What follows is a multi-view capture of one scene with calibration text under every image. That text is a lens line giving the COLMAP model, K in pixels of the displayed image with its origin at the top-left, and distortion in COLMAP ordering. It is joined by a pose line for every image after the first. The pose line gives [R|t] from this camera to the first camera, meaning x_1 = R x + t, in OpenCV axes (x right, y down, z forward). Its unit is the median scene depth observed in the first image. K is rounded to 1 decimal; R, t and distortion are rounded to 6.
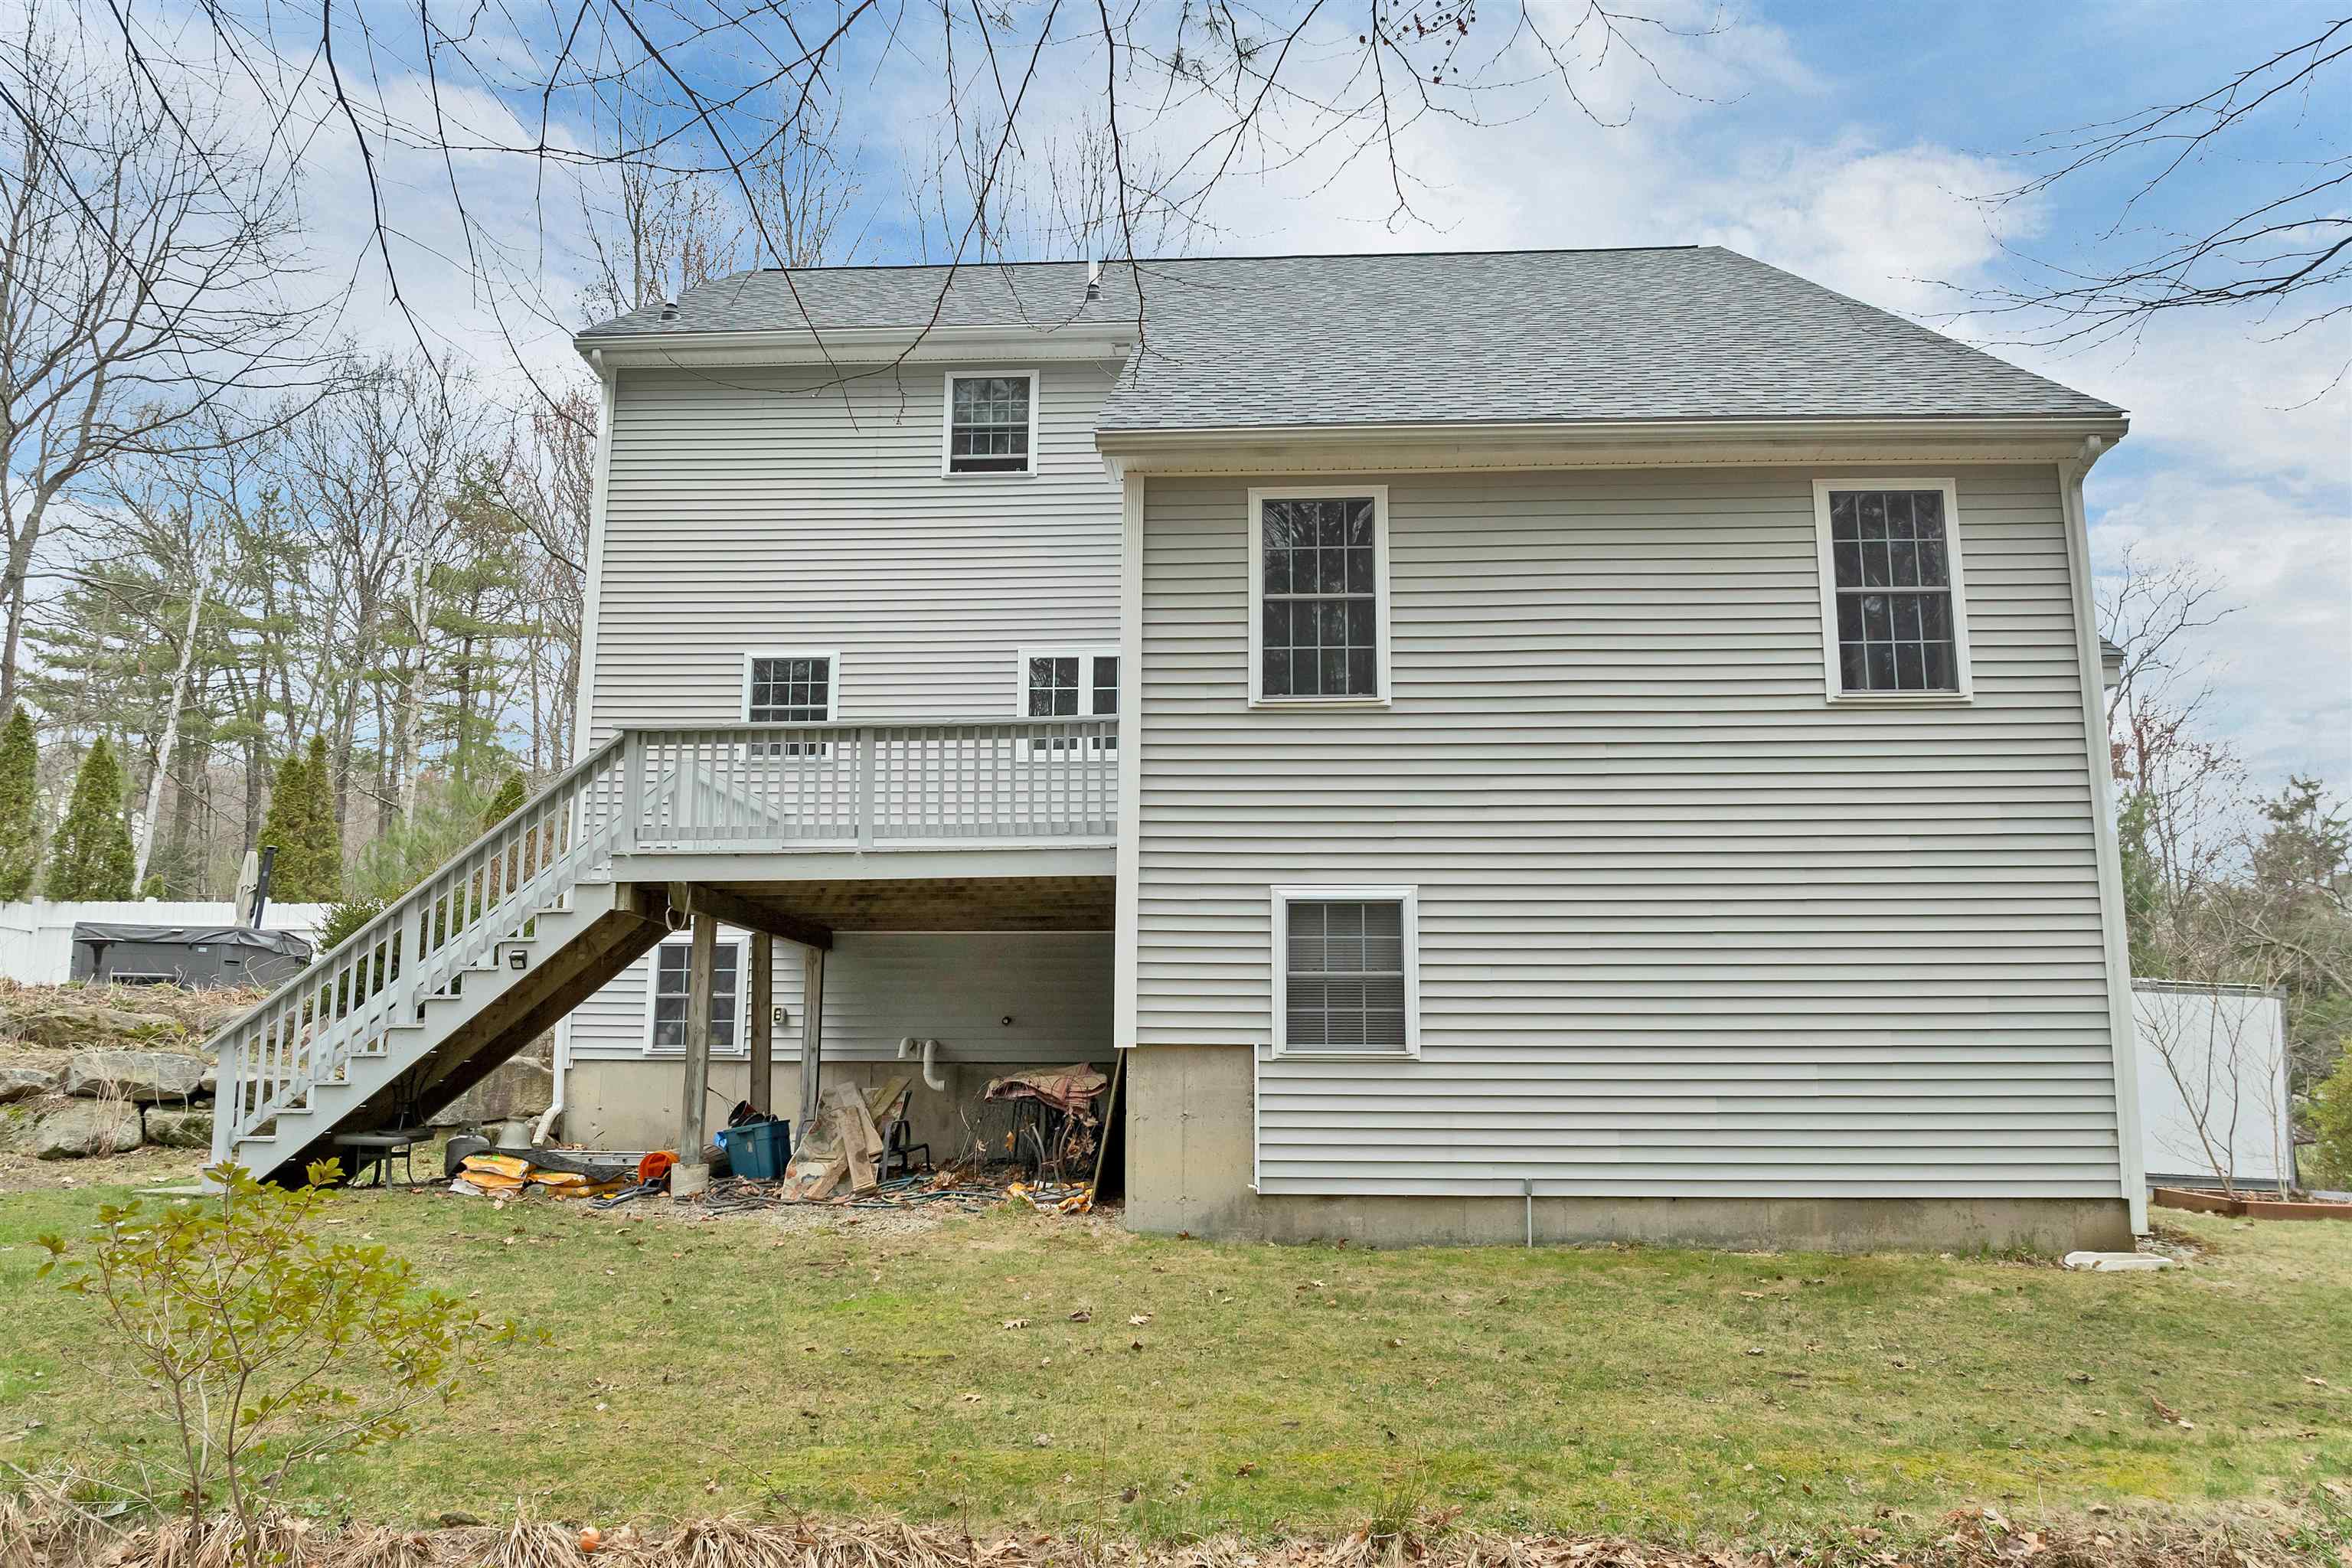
lens RADIAL K [[1693.4, 0, 1176.0], [0, 1693.4, 784.0], [0, 0, 1]] dist [-0.023366, 0.003821]
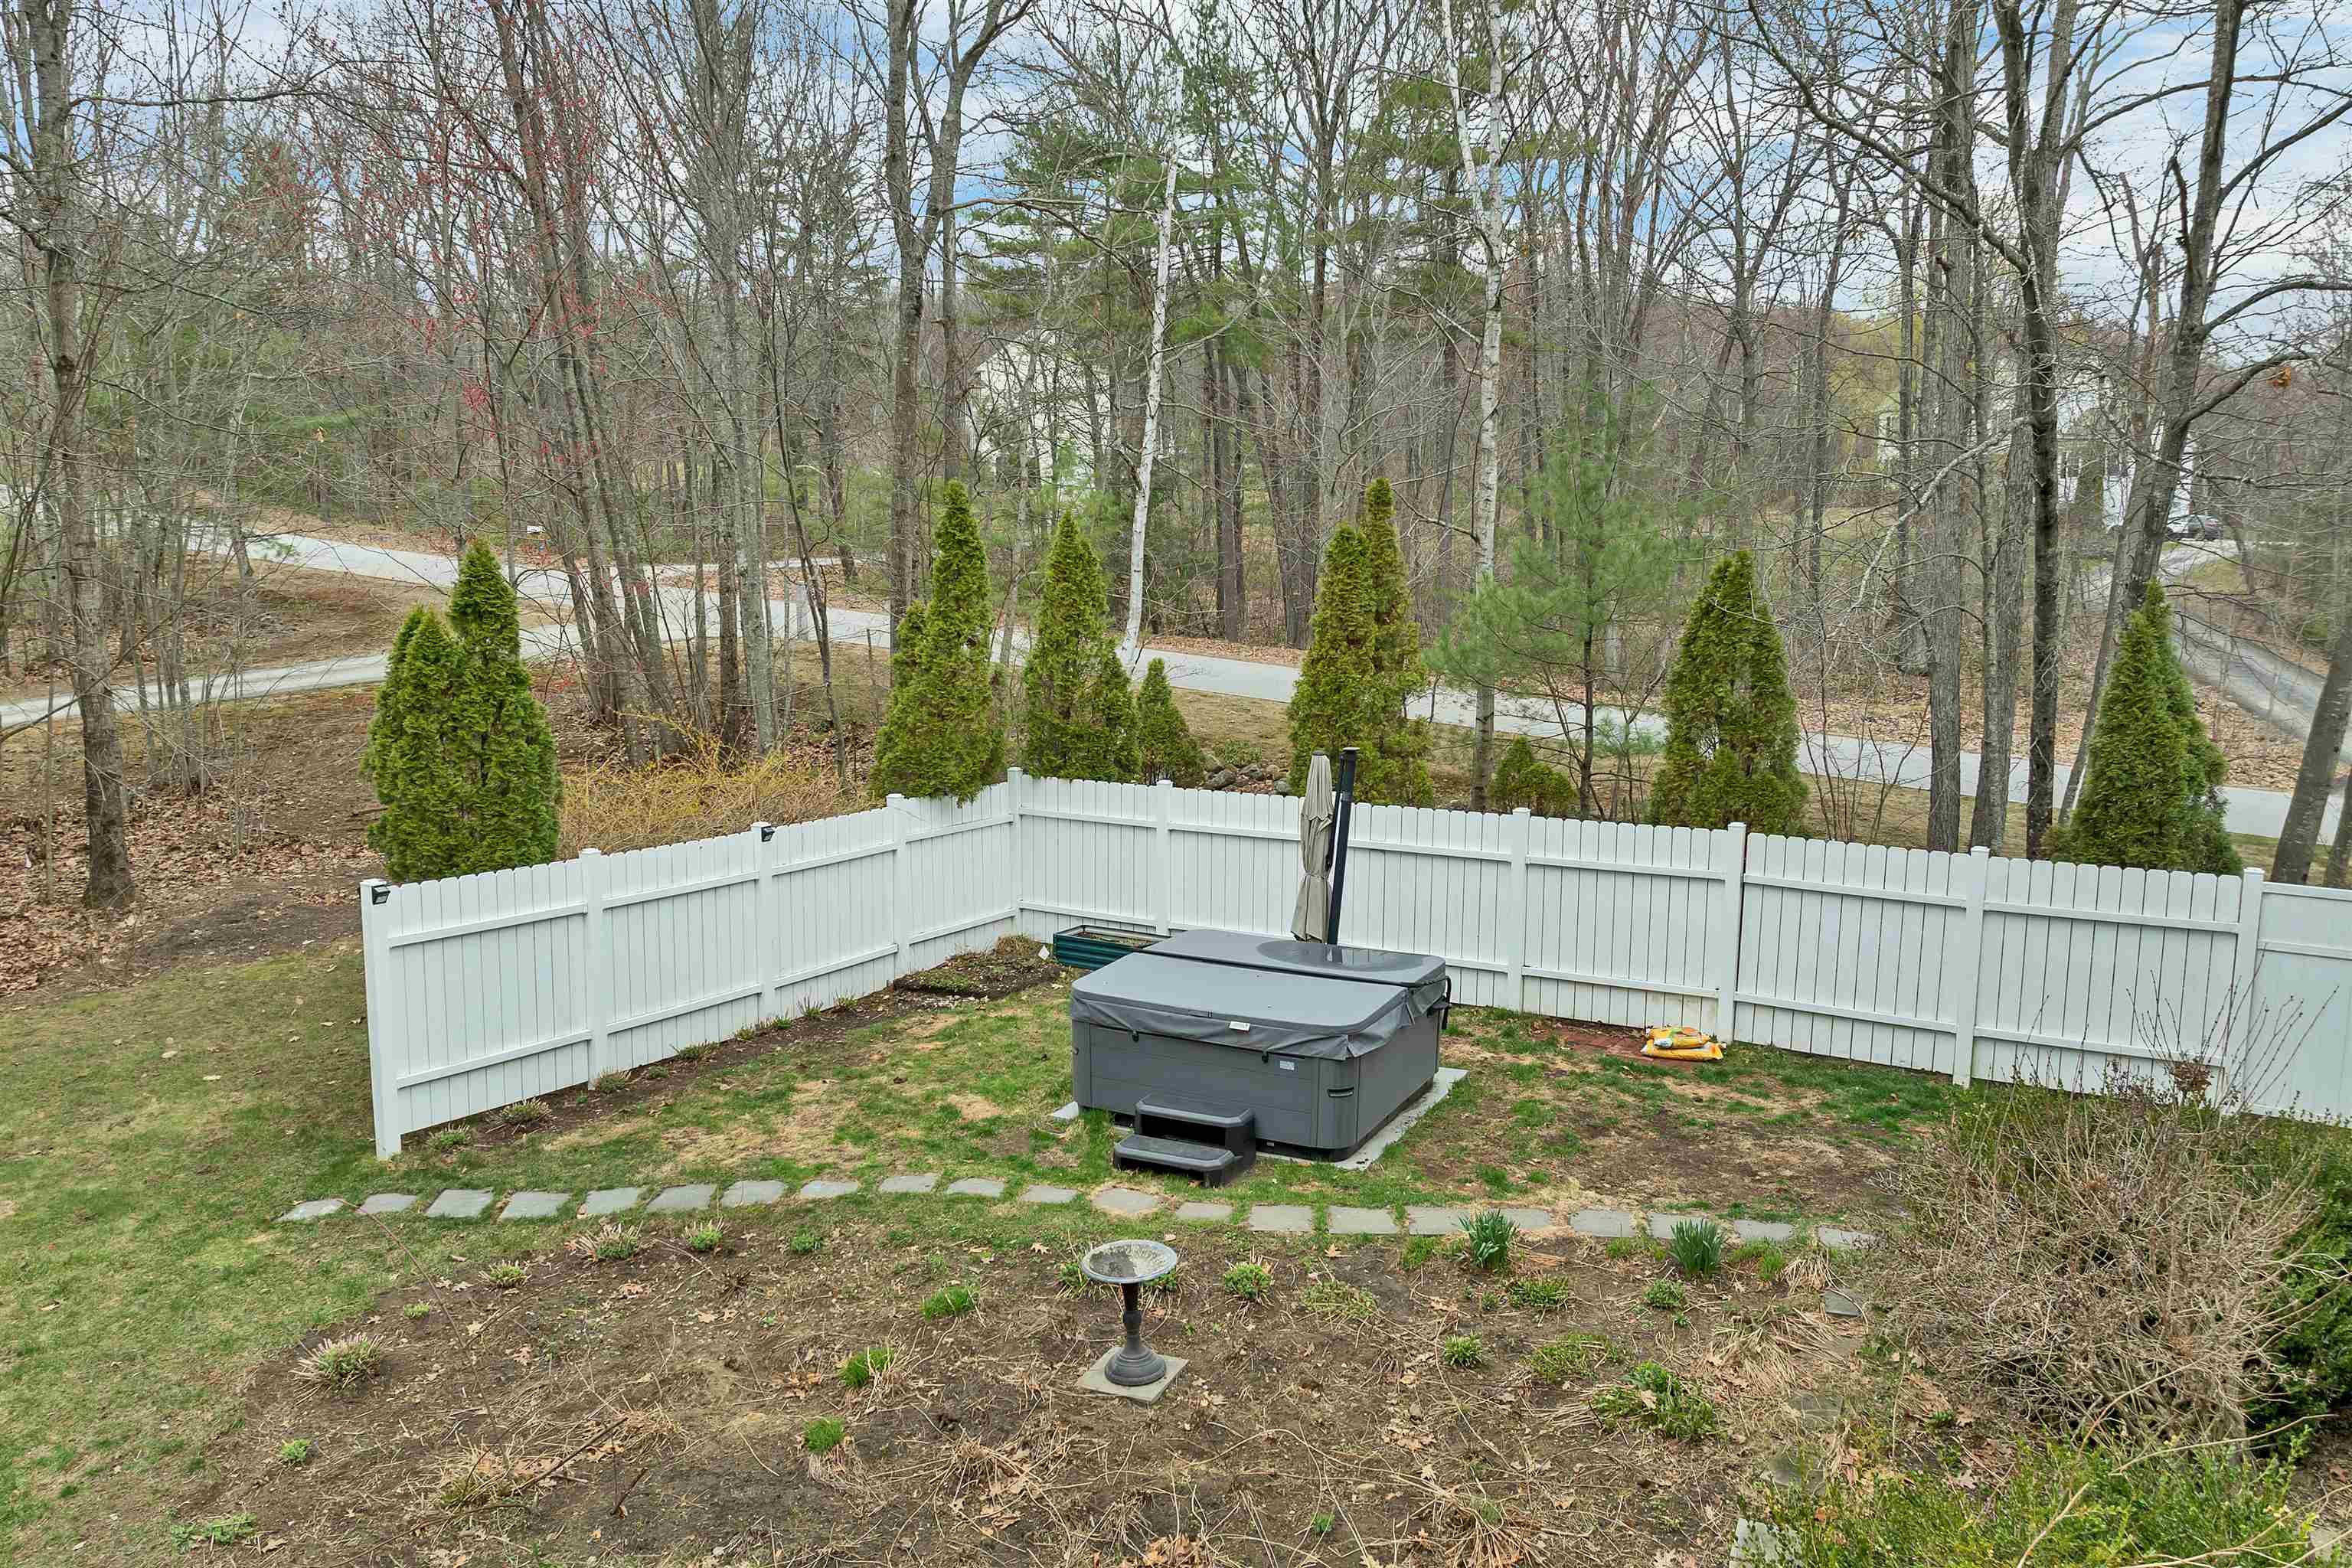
lens RADIAL K [[1693.4, 0, 1176.0], [0, 1693.4, 784.0], [0, 0, 1]] dist [-0.023366, 0.003821]
pose [[0.872609, 0.065716, -0.483978, -0.252302], [0.088712, 0.953100, 0.289362, -0.096521], [0.480295, -0.295435, 0.825854, 0.402532]]
